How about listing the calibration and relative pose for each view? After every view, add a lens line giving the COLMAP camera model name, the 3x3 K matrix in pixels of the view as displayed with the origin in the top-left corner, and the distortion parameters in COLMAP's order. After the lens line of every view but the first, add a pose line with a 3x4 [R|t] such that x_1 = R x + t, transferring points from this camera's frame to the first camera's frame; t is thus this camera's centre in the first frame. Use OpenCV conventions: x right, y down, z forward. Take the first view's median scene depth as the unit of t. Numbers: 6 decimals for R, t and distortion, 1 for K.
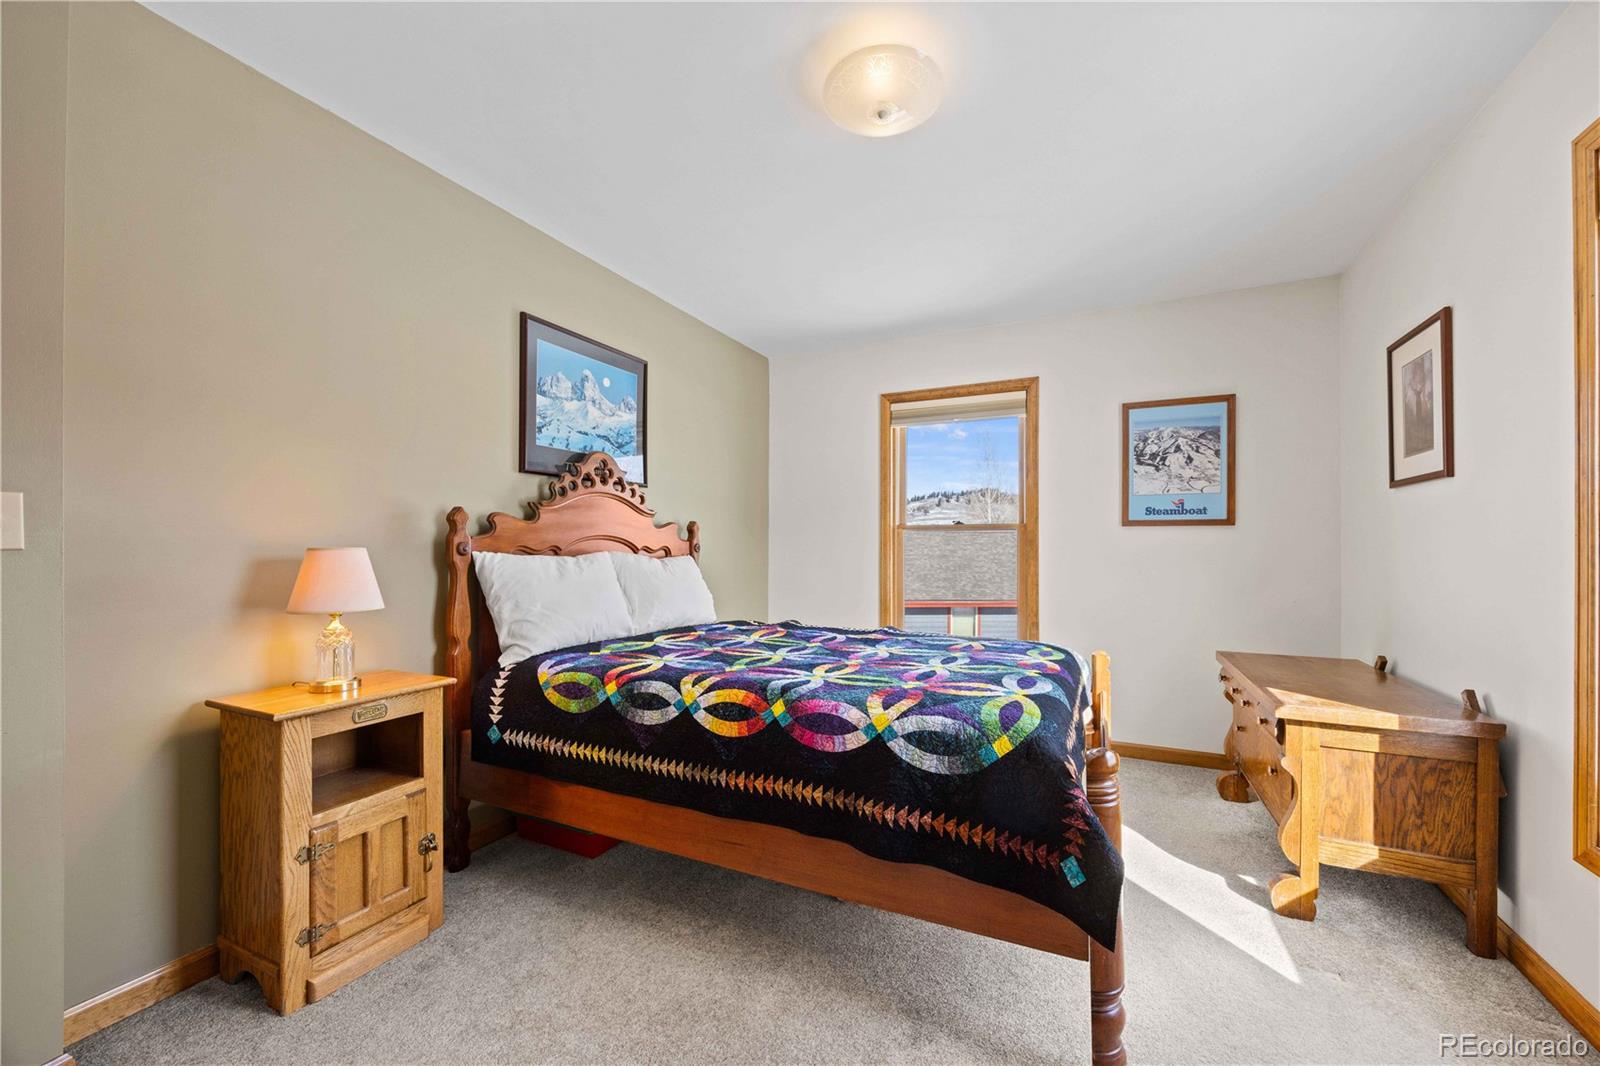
lens RADIAL K [[612.4, 0, 798.8], [0, 612.4, 541.9], [0, 0, 1]] dist [-0.009917, 0.001296]
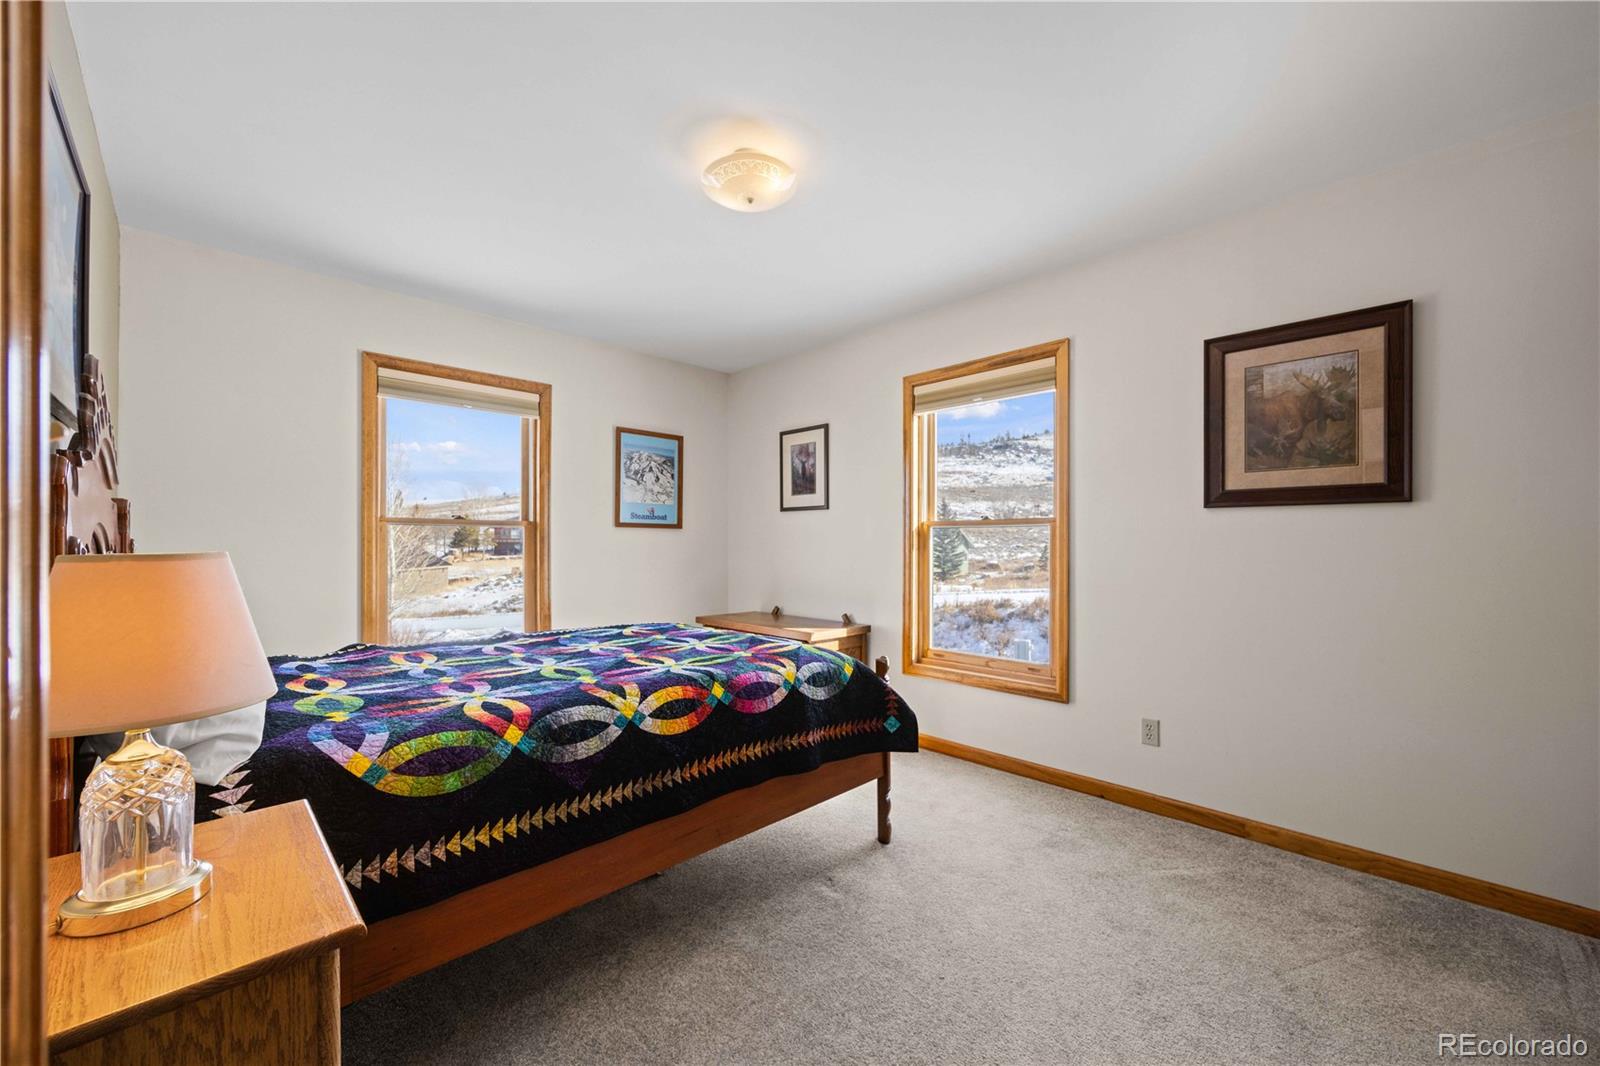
lens RADIAL K [[612.4, 0, 804.8], [0, 612.4, 539.3], [0, 0, 1]] dist [-0.009917, 0.001296]
pose [[0.335411, 0.006775, 0.942048, -0.763612], [-0.010028, 0.999943, -0.003621, -0.000356], [-0.942019, -0.008232, 0.335460, 0.358025]]
